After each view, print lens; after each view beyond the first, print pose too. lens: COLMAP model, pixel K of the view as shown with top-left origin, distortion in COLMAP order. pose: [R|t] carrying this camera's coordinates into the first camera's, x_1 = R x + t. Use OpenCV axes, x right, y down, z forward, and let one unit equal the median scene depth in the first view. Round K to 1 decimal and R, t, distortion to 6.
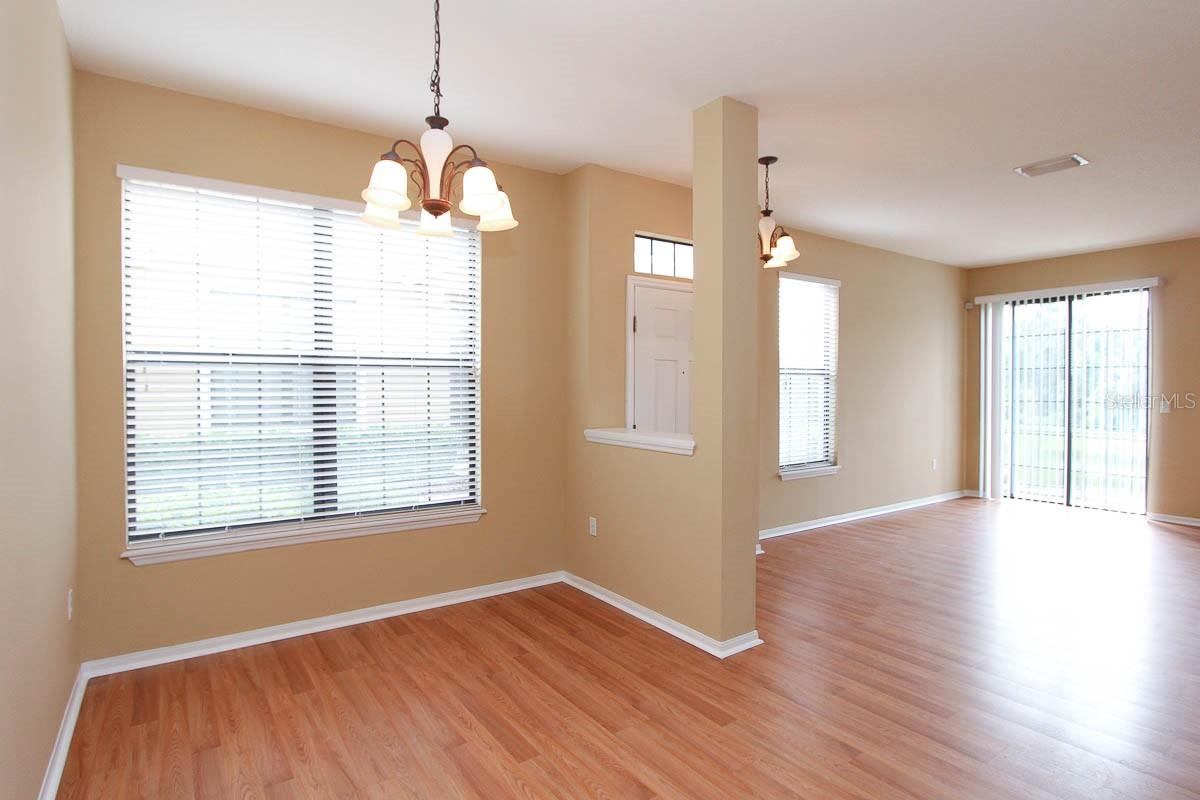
lens RADIAL K [[626.4, 0, 600.0], [0, 626.4, 400.0], [0, 0, 1]] dist [-0.000624, 0.000046]
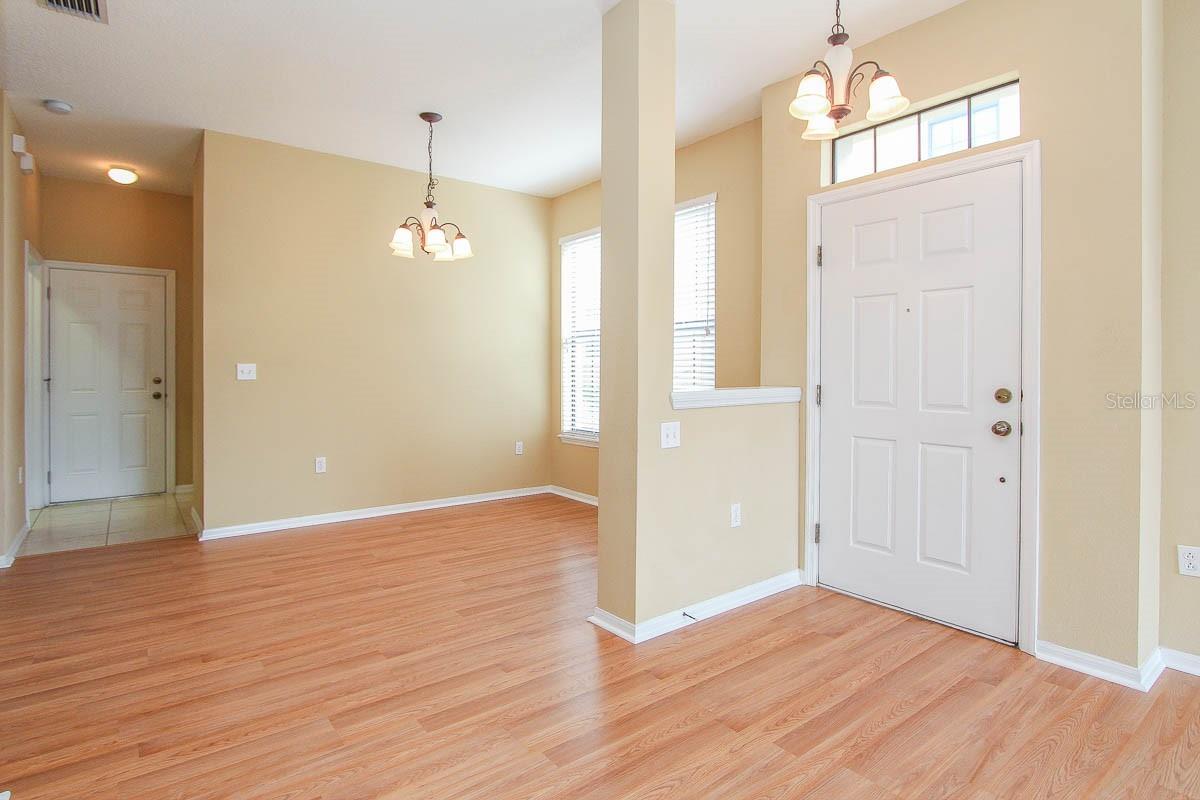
lens RADIAL K [[610.8, 0, 600.8], [0, 610.8, 362.9], [0, 0, 1]] dist [-0.000173, 0.000307]
pose [[0.050421, 0.005619, -0.998712, 1.119310], [-0.001837, 0.999983, 0.005534, 0.012414], [0.998726, 0.001555, 0.050430, 0.963344]]
